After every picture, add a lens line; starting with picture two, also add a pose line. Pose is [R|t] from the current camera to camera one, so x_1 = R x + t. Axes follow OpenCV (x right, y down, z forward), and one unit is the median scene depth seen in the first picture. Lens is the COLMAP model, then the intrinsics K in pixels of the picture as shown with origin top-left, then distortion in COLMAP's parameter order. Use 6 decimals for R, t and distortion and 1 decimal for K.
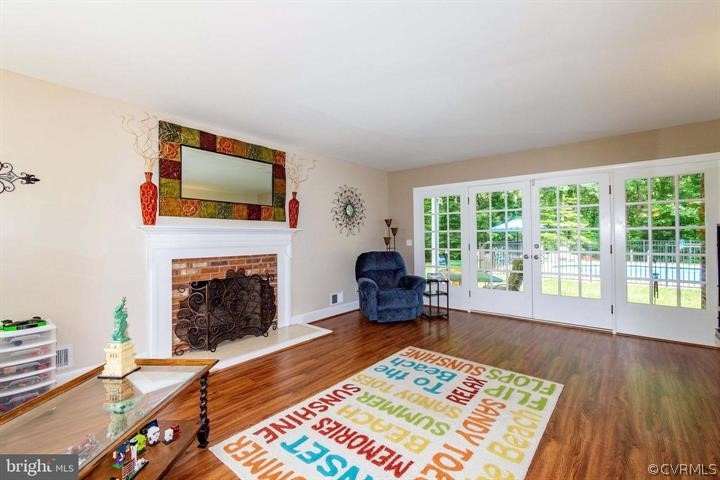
lens RADIAL K [[317.7, 0, 362.4], [0, 317.7, 234.6], [0, 0, 1]] dist [0.001367, -0.002008]
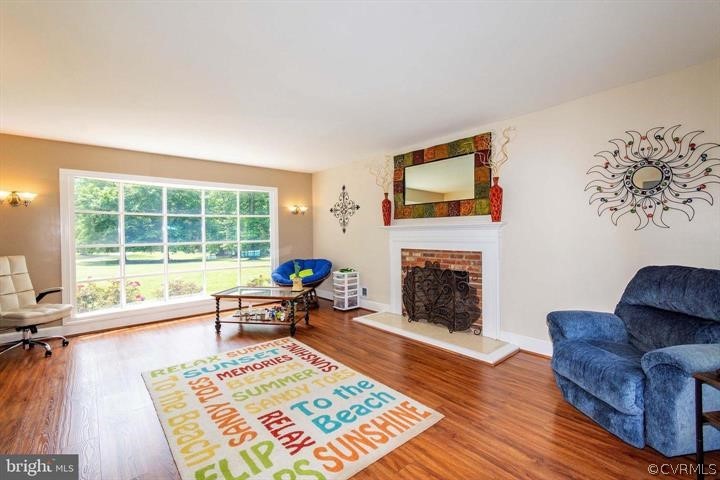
lens RADIAL K [[317.7, 0, 363.0], [0, 317.7, 235.0], [0, 0, 1]] dist [0.001367, -0.002008]
pose [[-0.170154, 0.011966, -0.985345, 0.925761], [0.019076, 0.999779, 0.008847, -0.000201], [0.985233, -0.017291, -0.170345, 1.154638]]
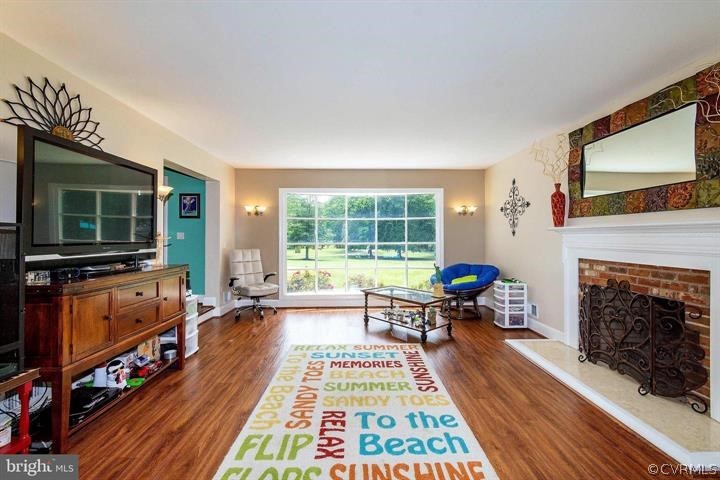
lens RADIAL K [[317.7, 0, 362.2], [0, 317.7, 236.2], [0, 0, 1]] dist [0.001367, -0.002008]
pose [[-0.756395, 0.003892, -0.654104, 0.682312], [0.008079, 0.999962, -0.003392, 0.003008], [0.654066, -0.007851, -0.756397, 1.427224]]
